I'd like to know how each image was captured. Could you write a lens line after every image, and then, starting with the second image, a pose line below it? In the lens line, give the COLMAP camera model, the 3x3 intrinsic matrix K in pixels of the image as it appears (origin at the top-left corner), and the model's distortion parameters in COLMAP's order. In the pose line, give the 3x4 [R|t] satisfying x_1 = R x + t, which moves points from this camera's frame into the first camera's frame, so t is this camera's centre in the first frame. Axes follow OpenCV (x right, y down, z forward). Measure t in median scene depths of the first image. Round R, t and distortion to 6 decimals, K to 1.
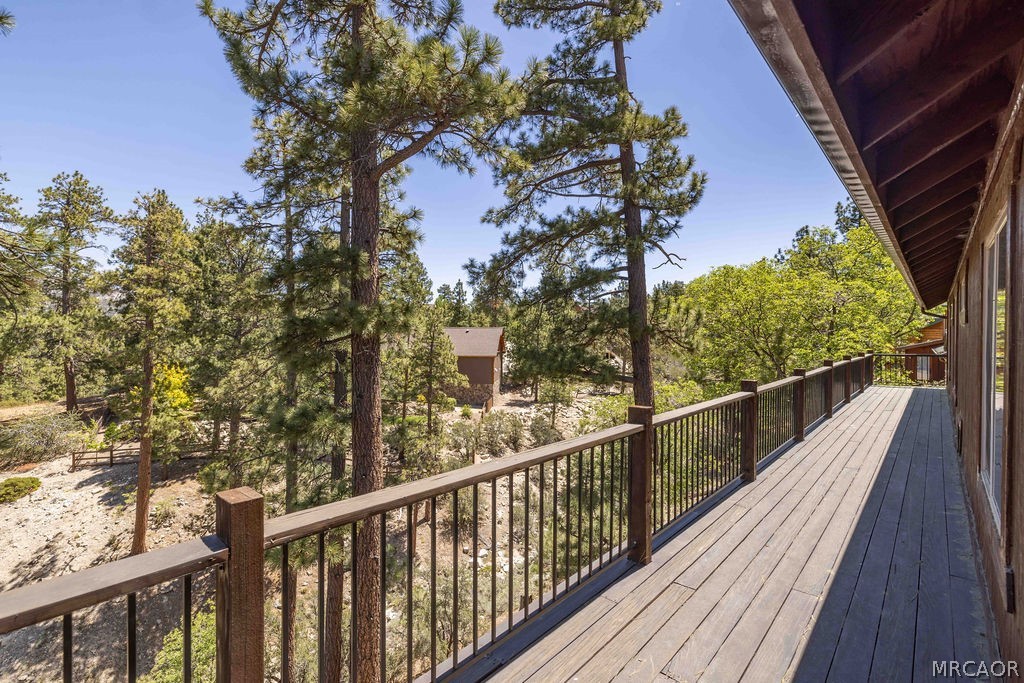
lens RADIAL K [[462.5, 0, 512.0], [0, 462.5, 341.5], [0, 0, 1]] dist [0.012271, 0.000029]
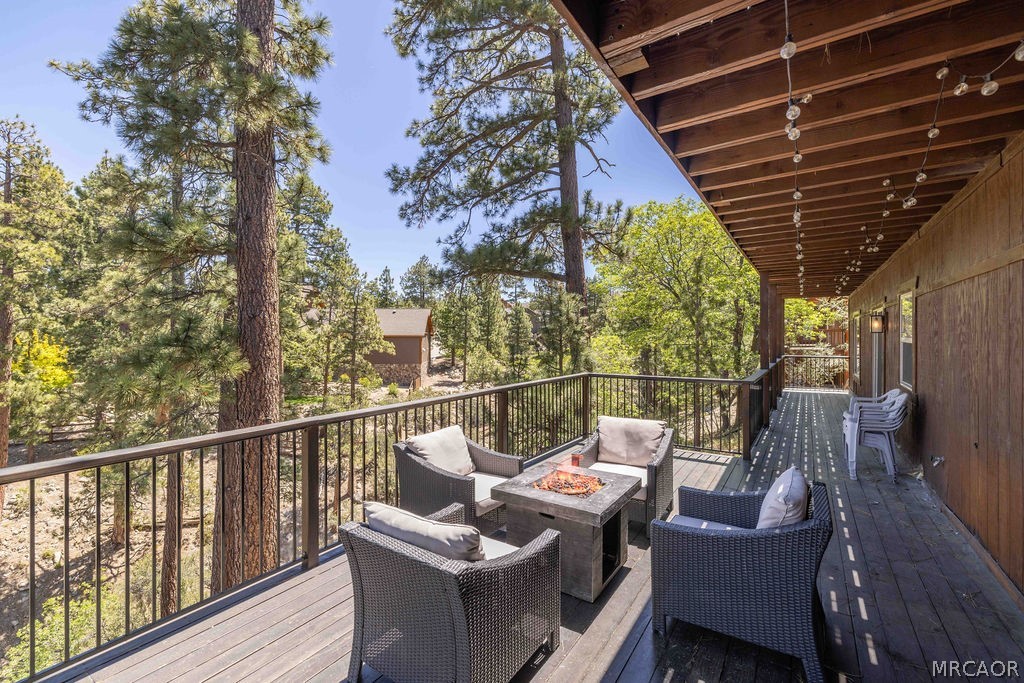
lens RADIAL K [[443.0, 0, 512.0], [0, 443.0, 341.5], [0, 0, 1]] dist [0.007639, -0.000457]
pose [[0.987265, -0.001005, 0.159081, 0.001775], [0.003915, 0.999831, -0.017984, 0.095040], [-0.159036, 0.018378, 0.987102, 0.043680]]
